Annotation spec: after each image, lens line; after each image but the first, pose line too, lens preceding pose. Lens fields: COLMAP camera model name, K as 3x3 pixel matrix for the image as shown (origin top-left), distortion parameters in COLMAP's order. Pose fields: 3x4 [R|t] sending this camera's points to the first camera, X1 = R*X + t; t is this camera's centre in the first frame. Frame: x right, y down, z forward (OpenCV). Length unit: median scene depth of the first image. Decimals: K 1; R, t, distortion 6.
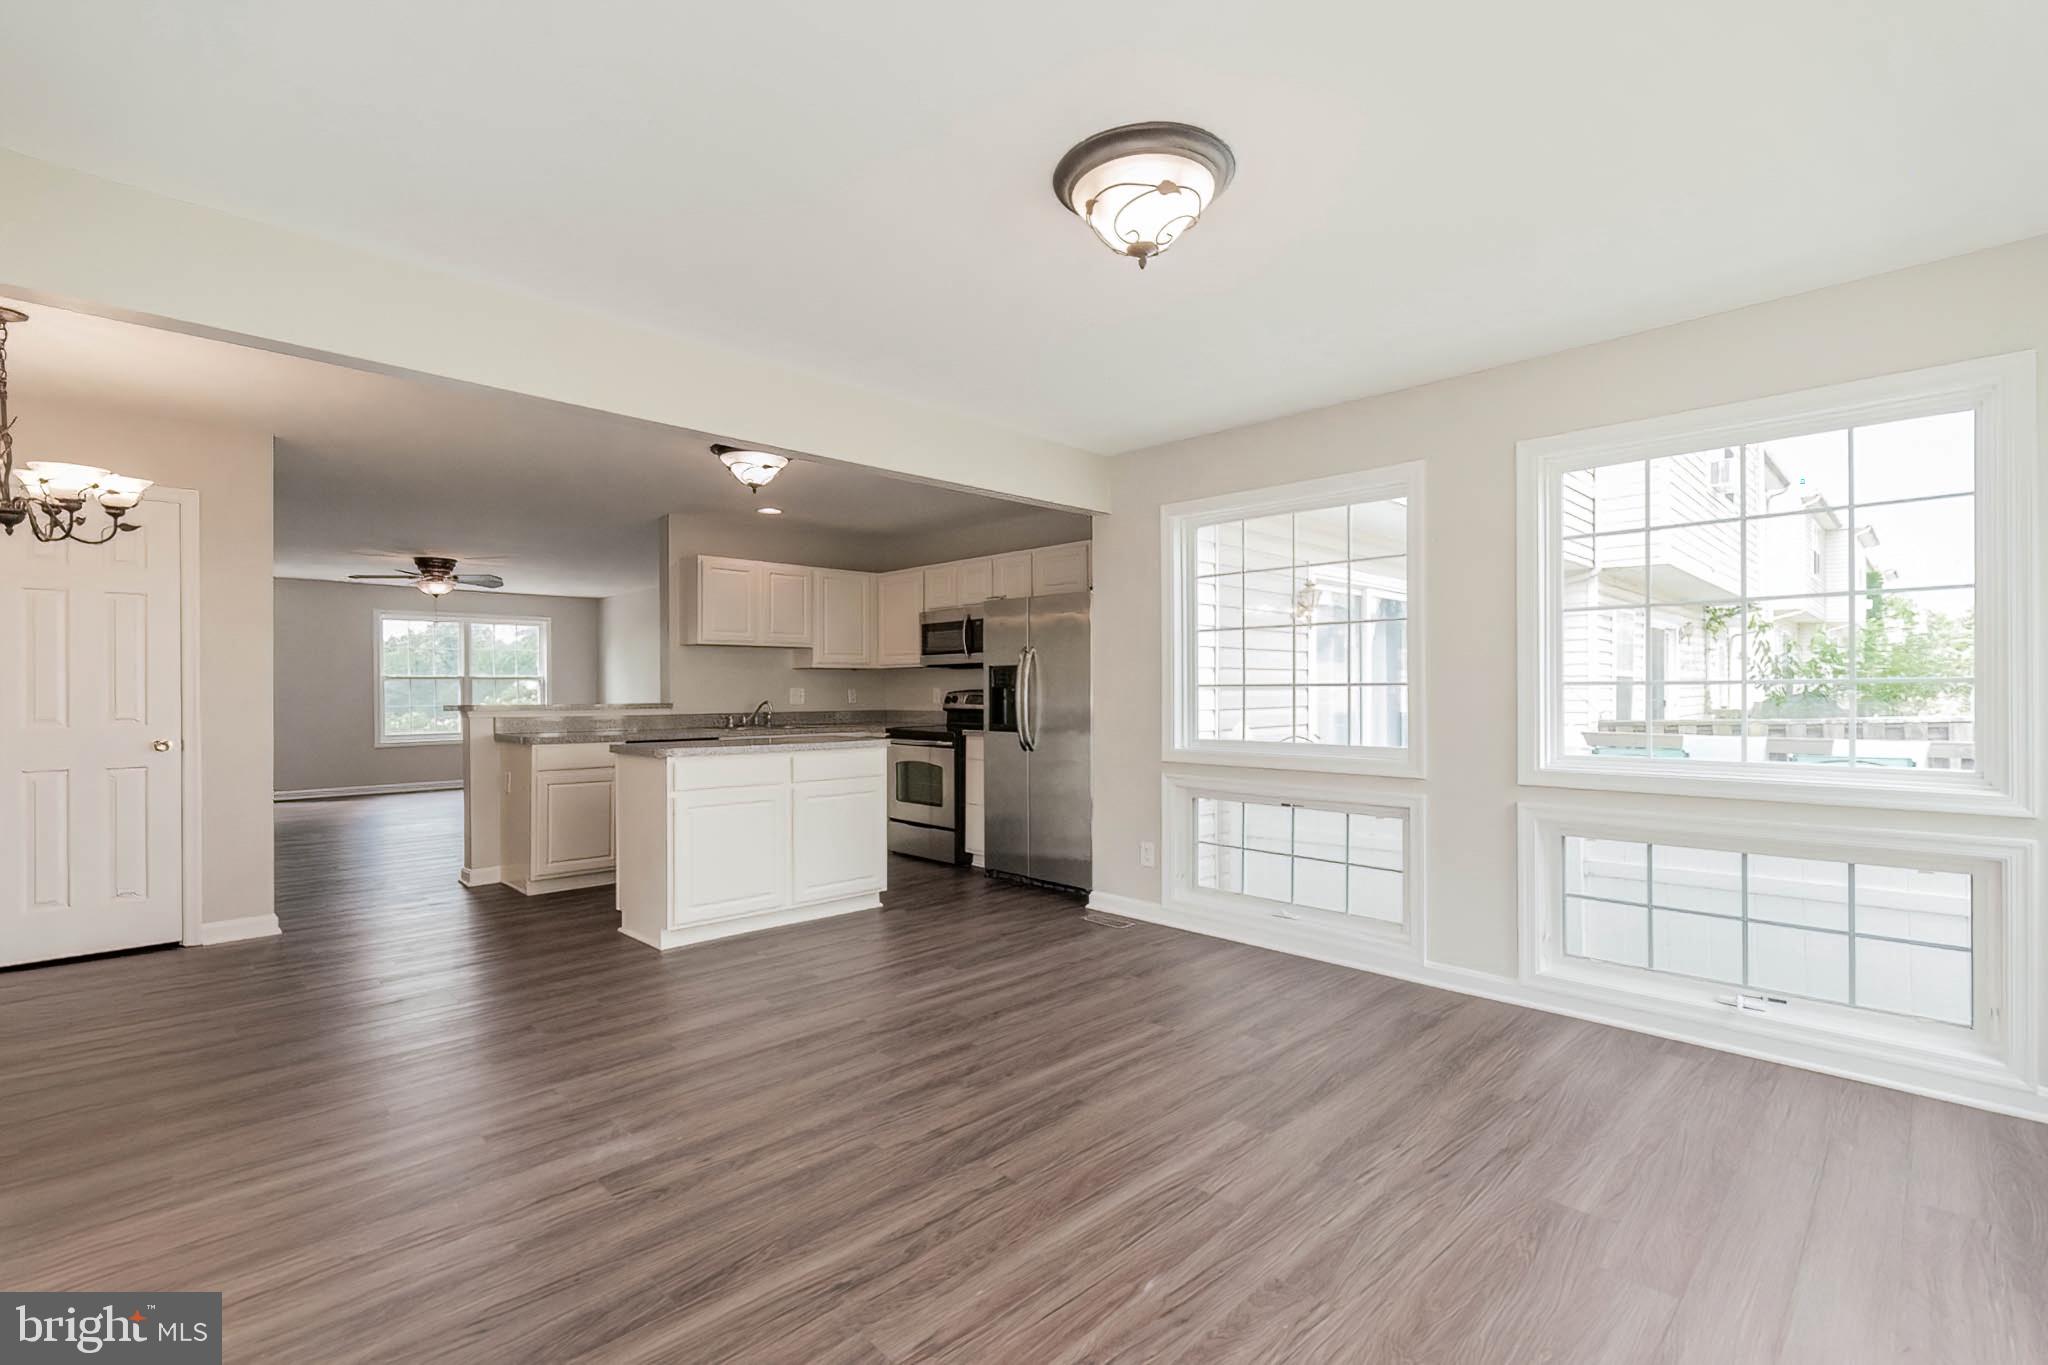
lens RADIAL K [[929.8, 0, 1013.3], [0, 929.8, 692.9], [0, 0, 1]] dist [0.004475, 0.000445]
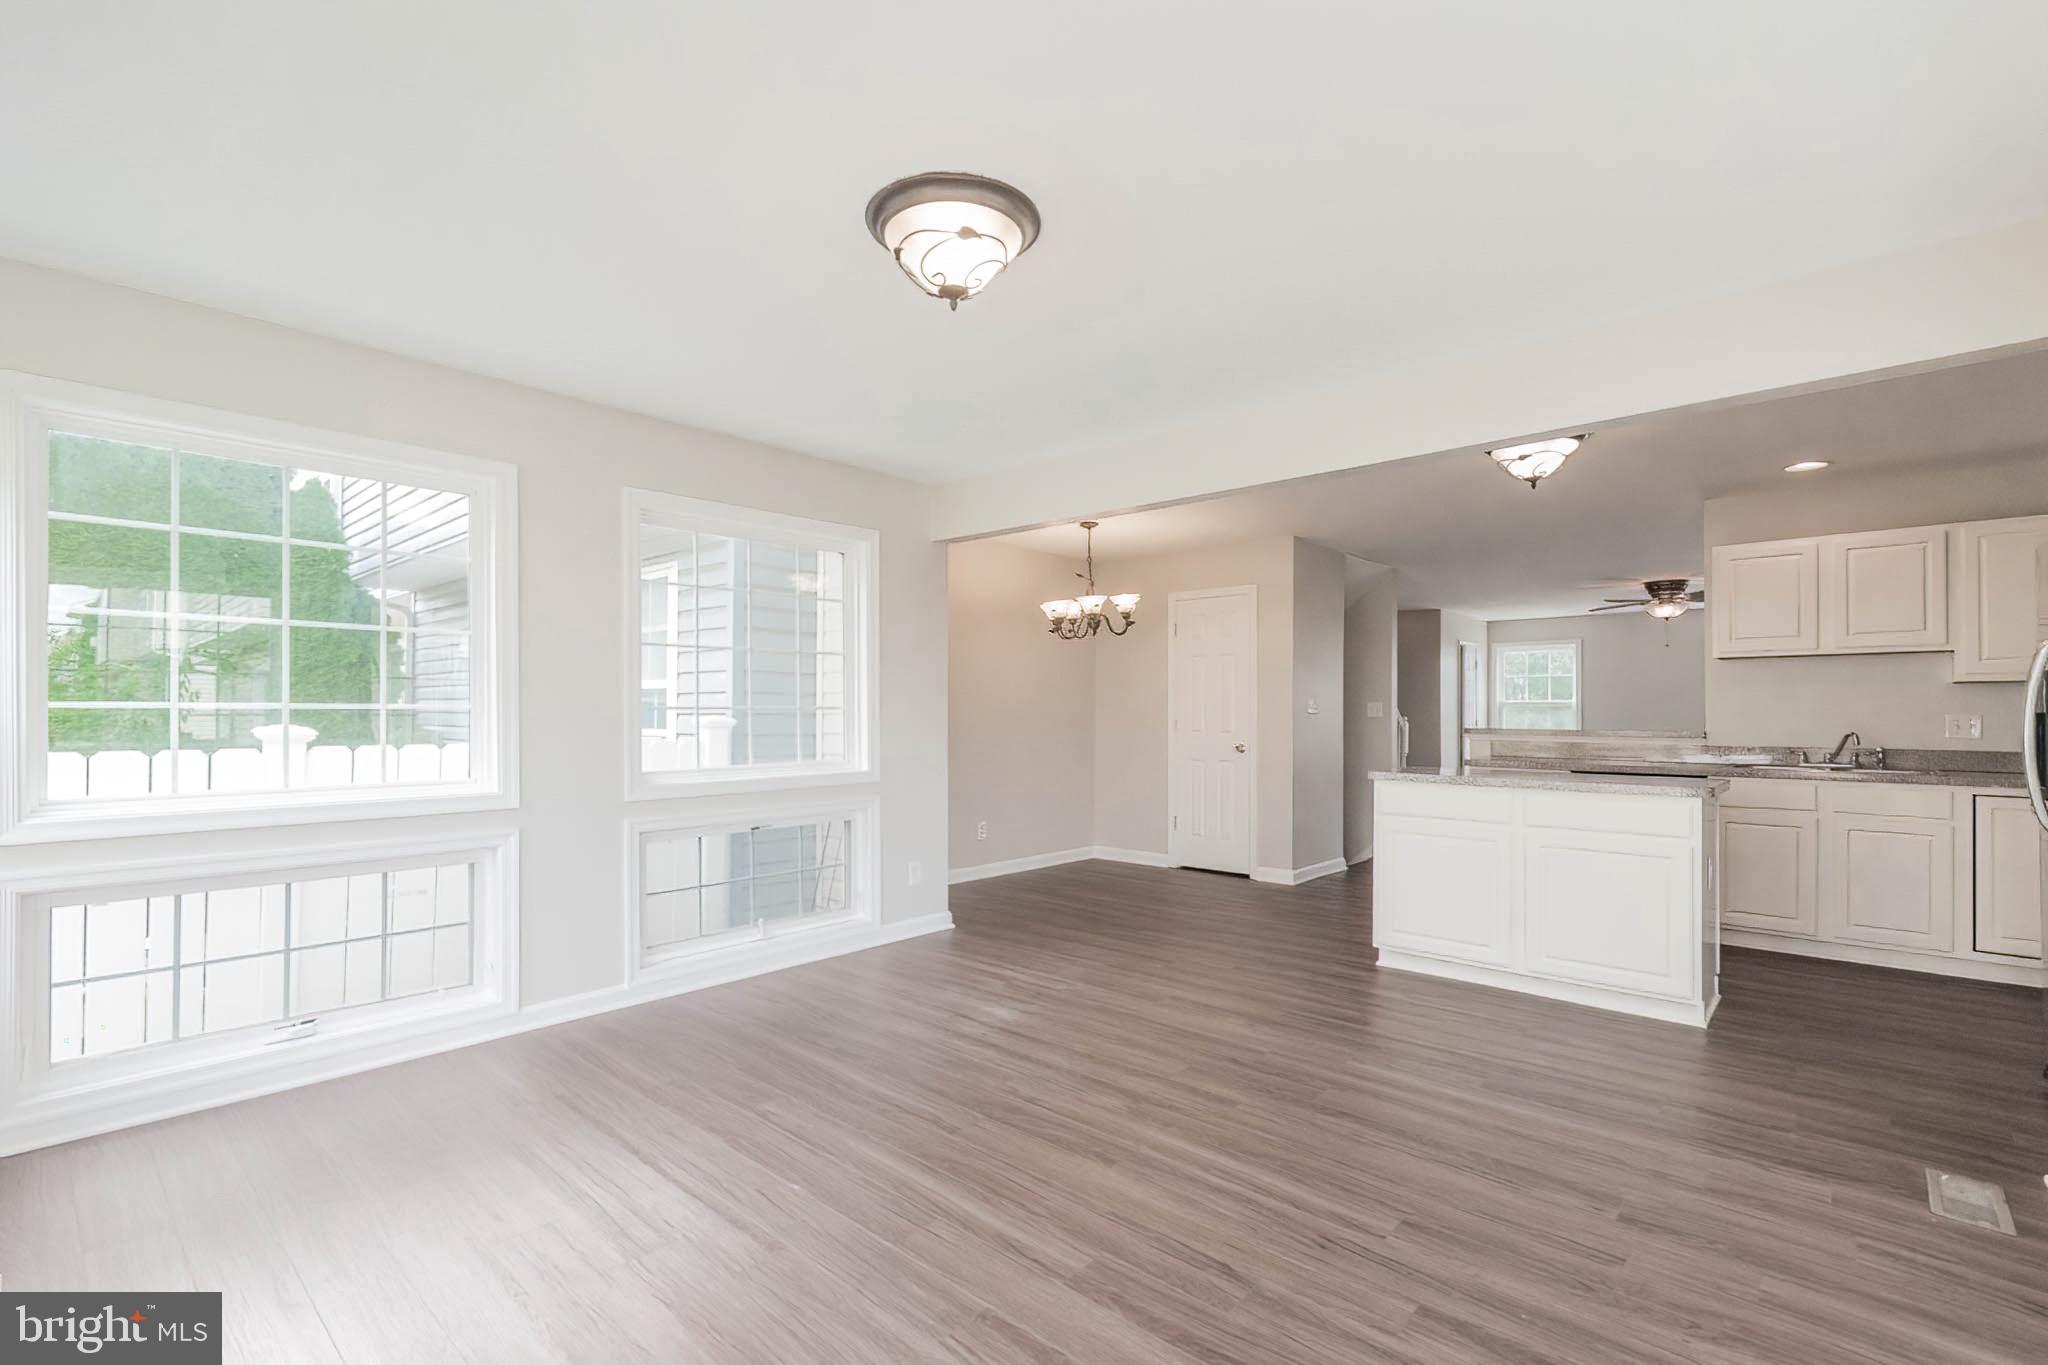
lens RADIAL K [[896.3, 0, 1005.1], [0, 896.3, 704.9], [0, 0, 1]] dist [0.000334, -0.000168]
pose [[0.047220, -0.006796, -0.998861, 0.468571], [-0.006524, 0.999953, -0.007112, -0.003226], [0.998863, 0.006853, 0.047173, 0.415503]]
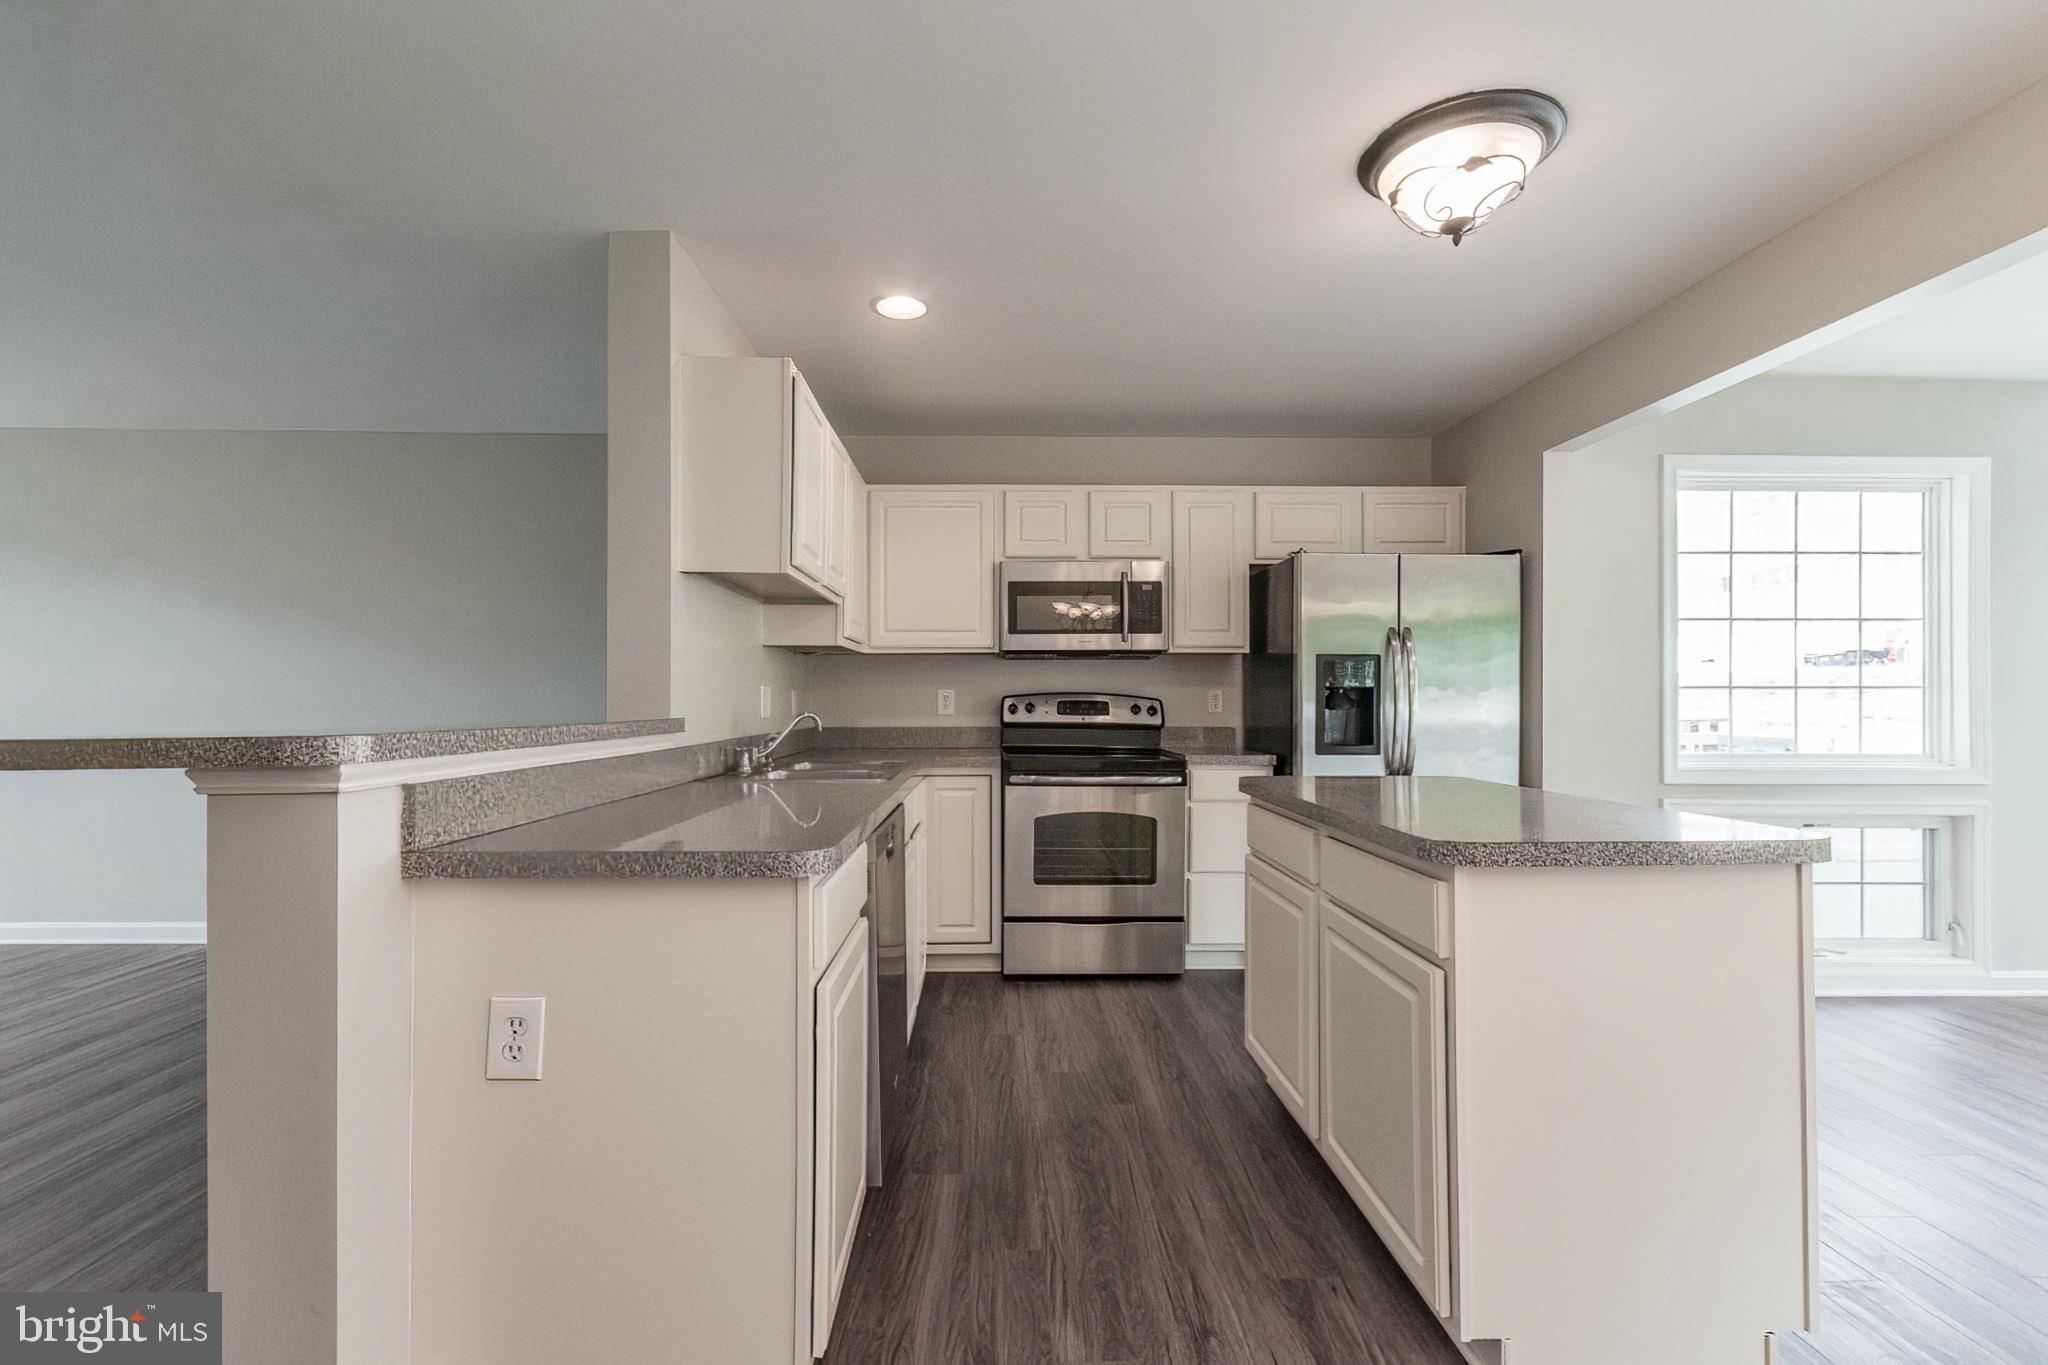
lens RADIAL K [[907.0, 0, 1017.6], [0, 907.0, 696.5], [0, 0, 1]] dist [0.004759, 0.000485]
pose [[0.679720, 0.005998, 0.733447, -0.656342], [-0.000041, 0.999967, -0.008140, 0.005602], [-0.733472, 0.005503, 0.679698, 0.760348]]
